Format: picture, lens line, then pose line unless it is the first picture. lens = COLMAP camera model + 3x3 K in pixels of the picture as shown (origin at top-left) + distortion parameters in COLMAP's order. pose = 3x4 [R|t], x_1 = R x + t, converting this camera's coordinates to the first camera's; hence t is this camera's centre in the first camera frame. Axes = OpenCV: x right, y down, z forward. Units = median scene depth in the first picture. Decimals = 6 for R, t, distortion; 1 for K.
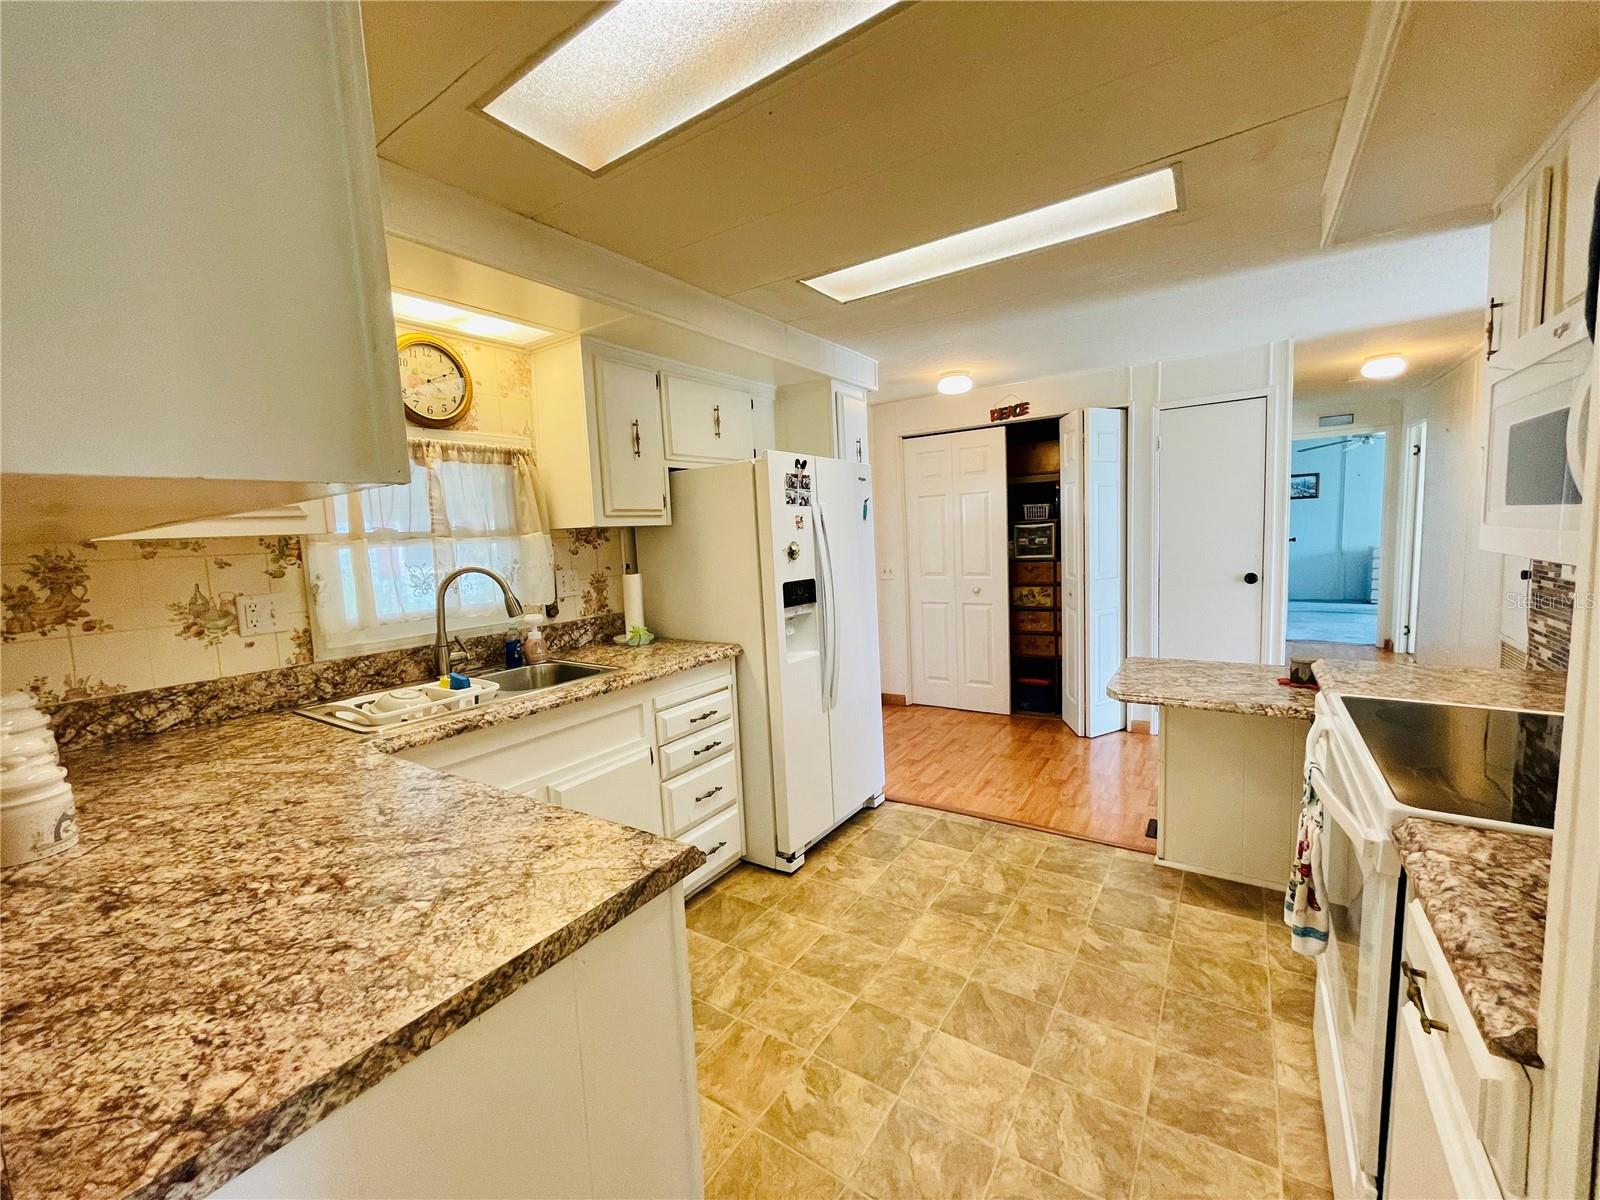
lens RADIAL K [[650.2, 0, 788.5], [0, 650.2, 599.0], [0, 0, 1]] dist [-0.004455, 0.000977]
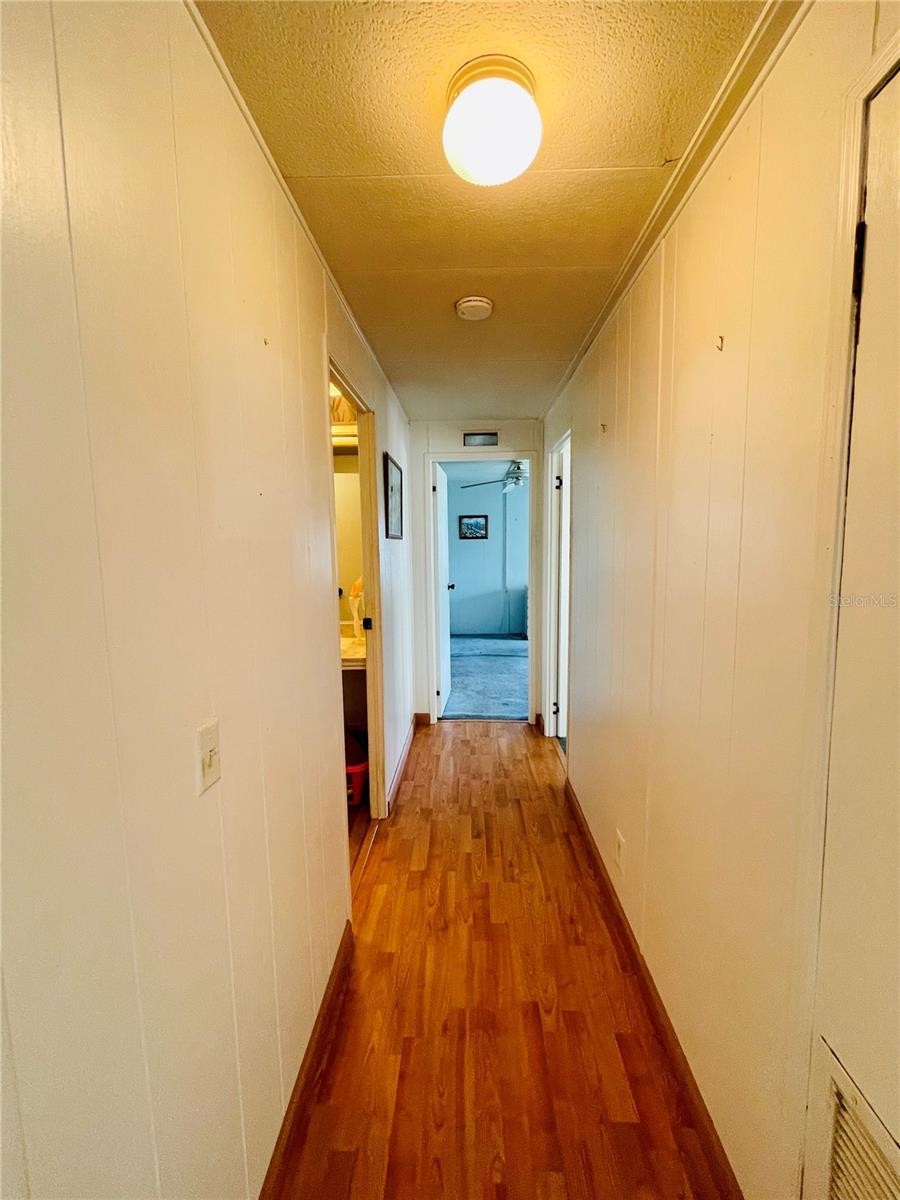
lens RADIAL K [[487.6, 0, 454.7], [0, 487.6, 594.5], [0, 0, 1]] dist [-0.004455, 0.000977]
pose [[0.841581, -0.017324, 0.539853, 0.410079], [0.026627, 0.999601, -0.009433, -0.070667], [-0.539474, 0.022314, 0.841706, 0.434259]]
